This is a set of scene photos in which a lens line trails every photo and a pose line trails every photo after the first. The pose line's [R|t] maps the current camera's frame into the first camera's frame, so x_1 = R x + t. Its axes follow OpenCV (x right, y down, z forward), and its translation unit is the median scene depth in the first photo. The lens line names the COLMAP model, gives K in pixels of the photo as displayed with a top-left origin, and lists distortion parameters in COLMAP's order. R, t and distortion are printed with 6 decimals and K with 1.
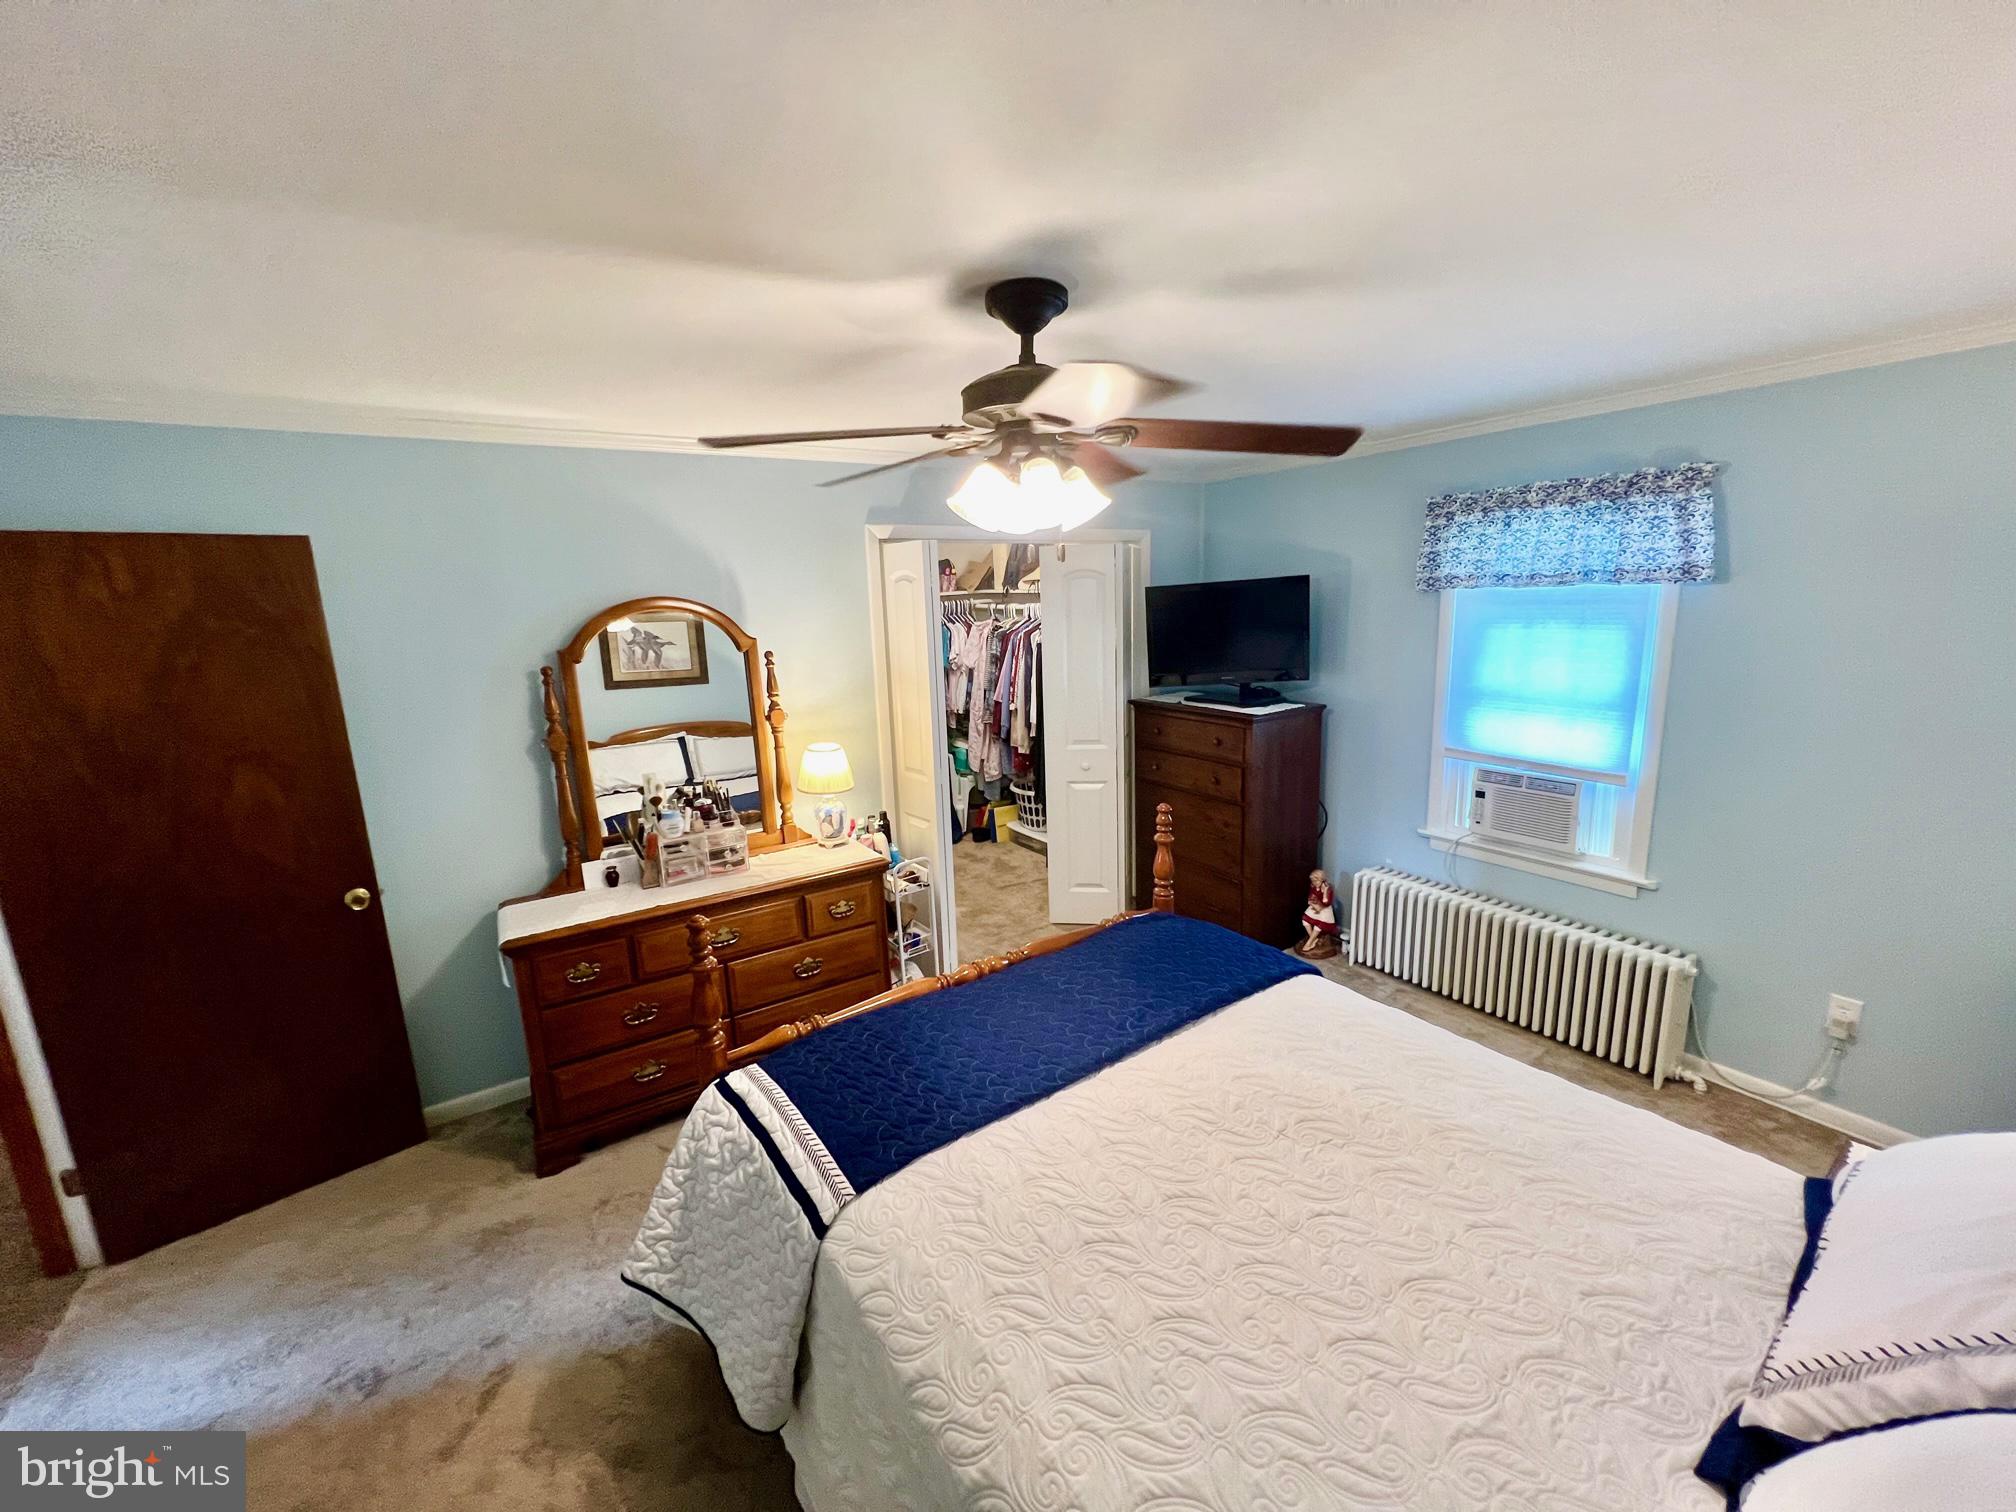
lens RADIAL K [[807.6, 0, 1008.3], [0, 807.6, 757.5], [0, 0, 1]] dist [0.001007, 0.000111]
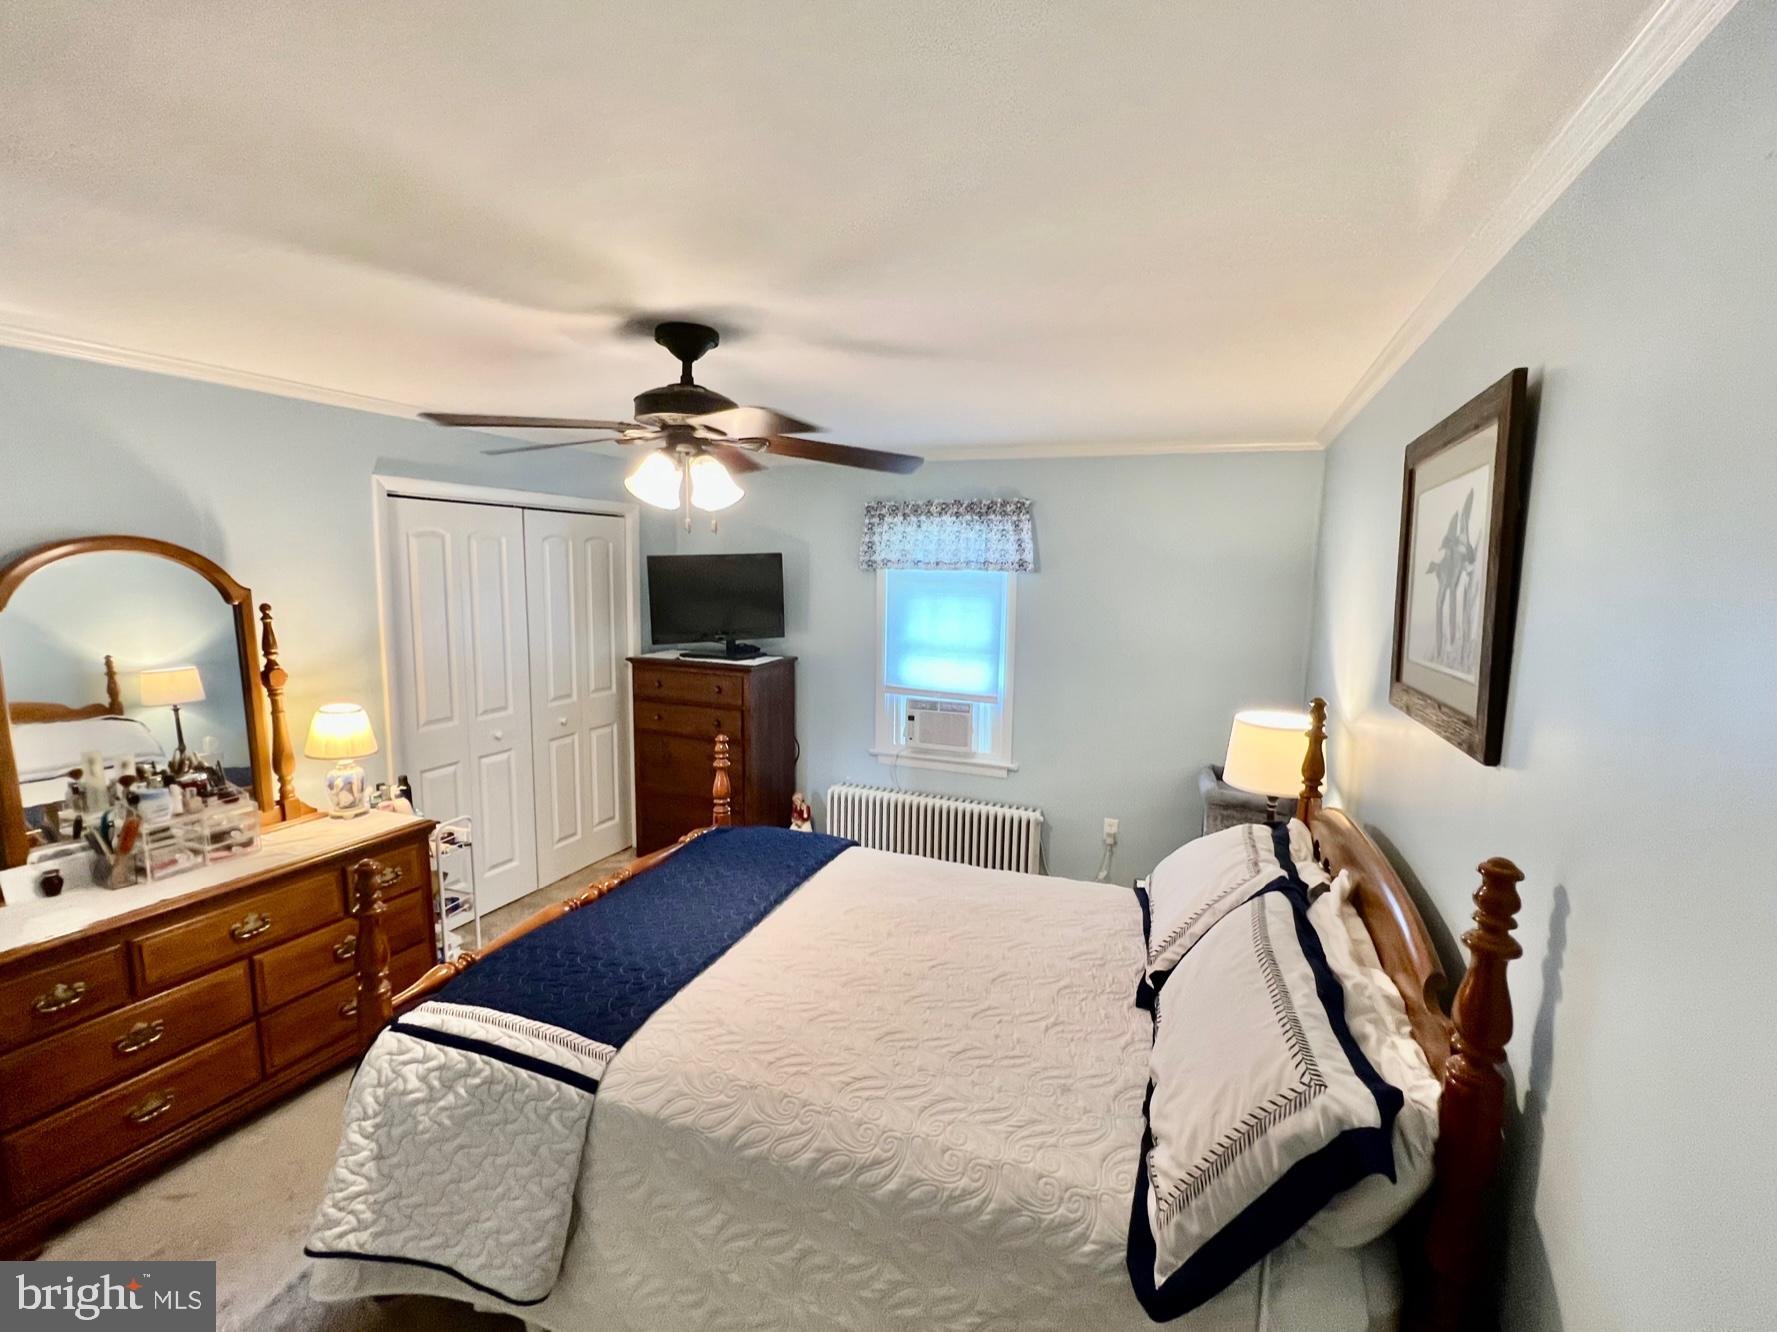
lens RADIAL K [[812.1, 0, 883.7], [0, 812.1, 664.0], [0, 0, 1]] dist [0.001210, 0.000903]
pose [[0.820242, -0.022467, 0.571575, -0.292909], [0.069102, 0.995802, -0.060023, 0.041049], [-0.567828, 0.088730, 0.818351, -0.136034]]
